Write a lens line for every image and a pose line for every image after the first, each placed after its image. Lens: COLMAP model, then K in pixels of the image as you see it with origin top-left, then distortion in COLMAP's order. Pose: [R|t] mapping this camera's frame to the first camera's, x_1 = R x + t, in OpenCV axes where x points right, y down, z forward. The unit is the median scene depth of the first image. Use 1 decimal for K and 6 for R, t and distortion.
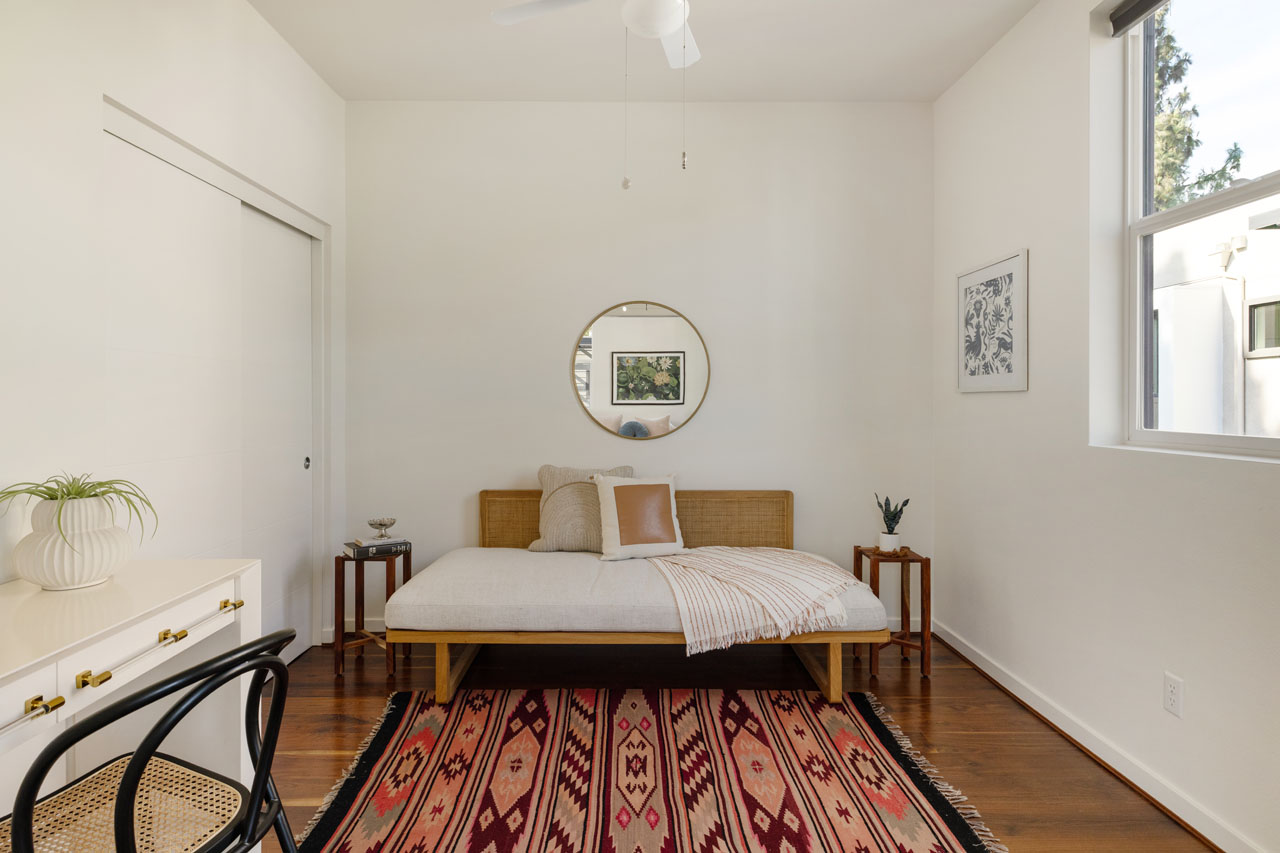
lens RADIAL K [[1231.2, 0, 856.3], [0, 1231.2, 424.2], [0, 0, 1]] dist [0.003613, 0.003512]
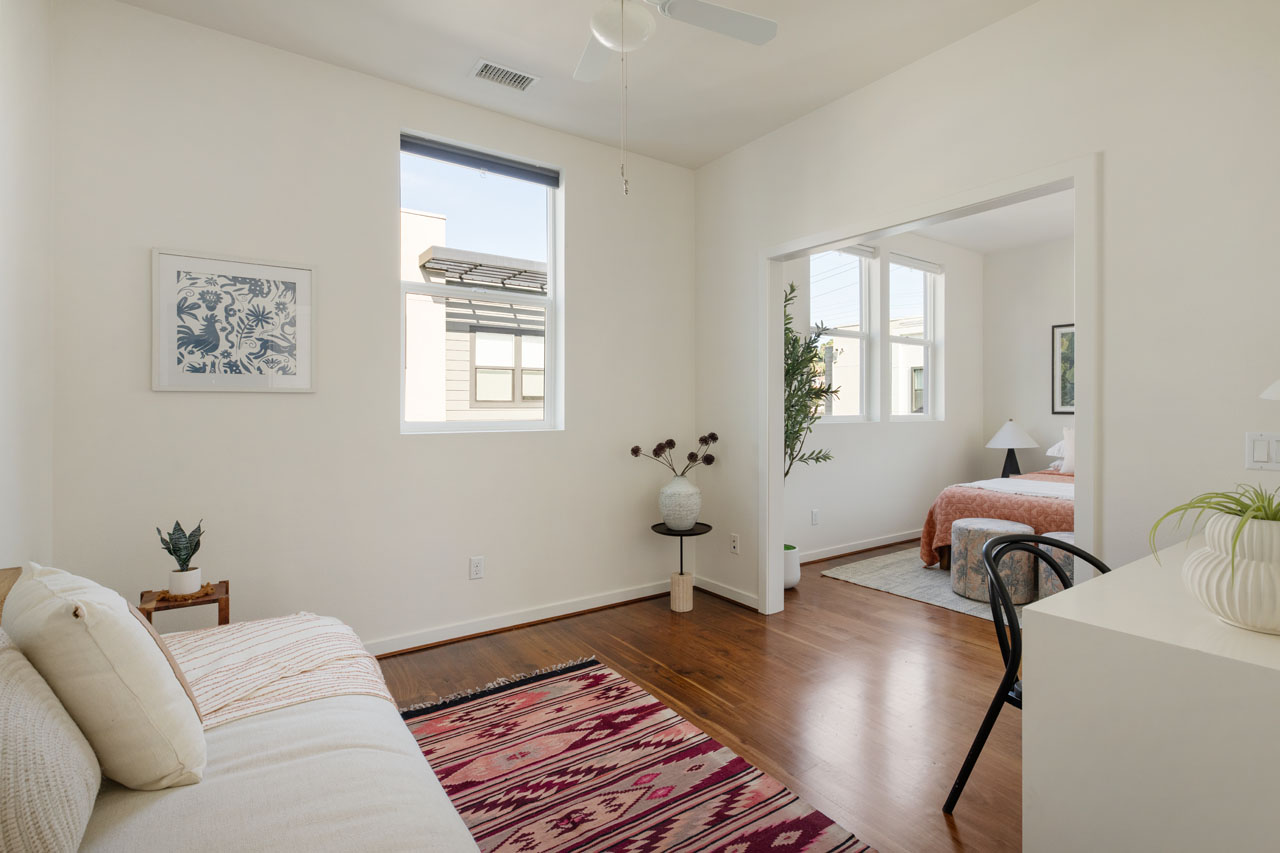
lens RADIAL K [[632.7, 0, 655.8], [0, 632.7, 414.7], [0, 0, 1]] dist [-0.000251, -0.000080]
pose [[-0.604360, -0.010477, 0.796642, -0.500613], [0.019923, 0.999402, 0.028259, -0.016688], [-0.796462, 0.032950, -0.603790, 1.074999]]
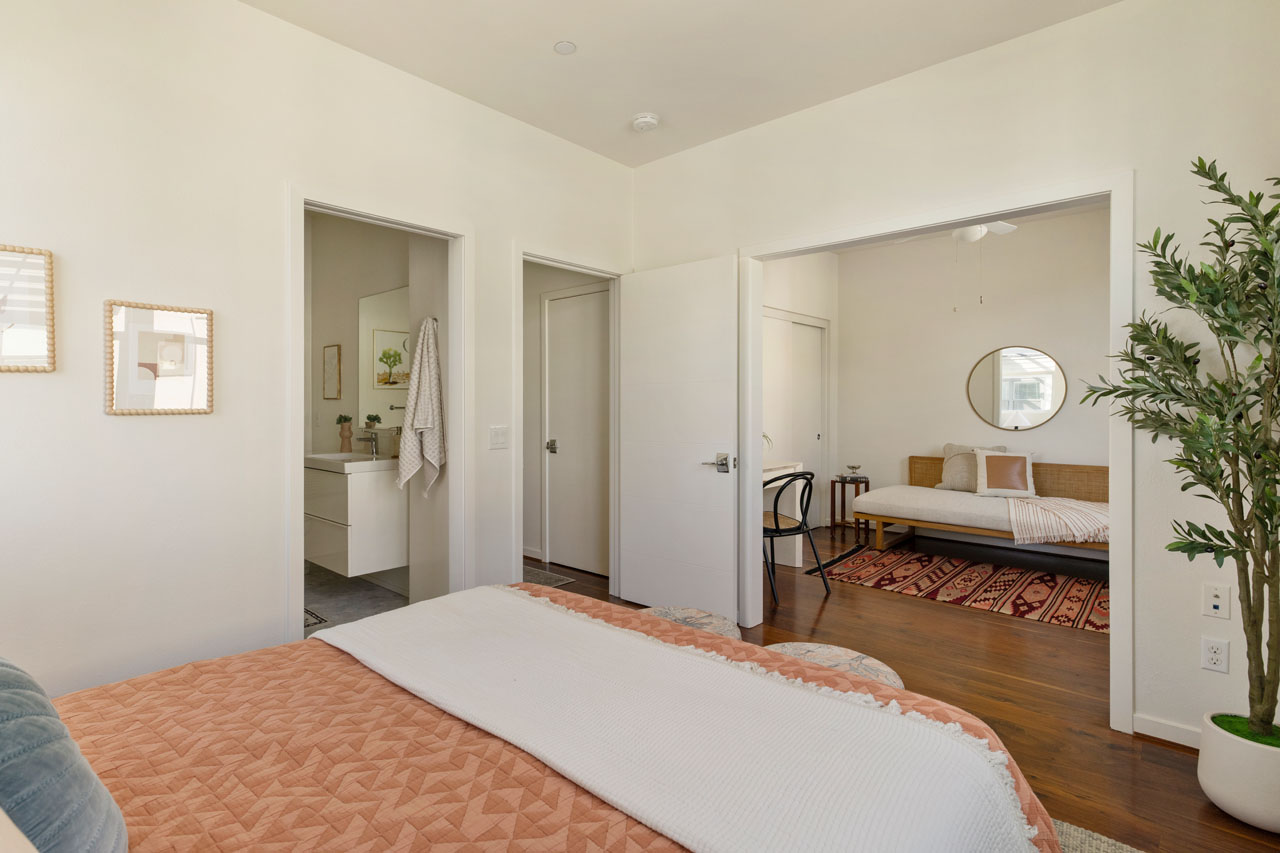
lens RADIAL K [[621.2, 0, 637.4], [0, 621.2, 402.9], [0, 0, 1]] dist [0.000786, -0.000561]
pose [[0.762263, -0.000749, -0.647267, 0.082057], [-0.015112, 0.999706, -0.018954, 0.006492], [0.647091, 0.024229, 0.762027, -0.185524]]
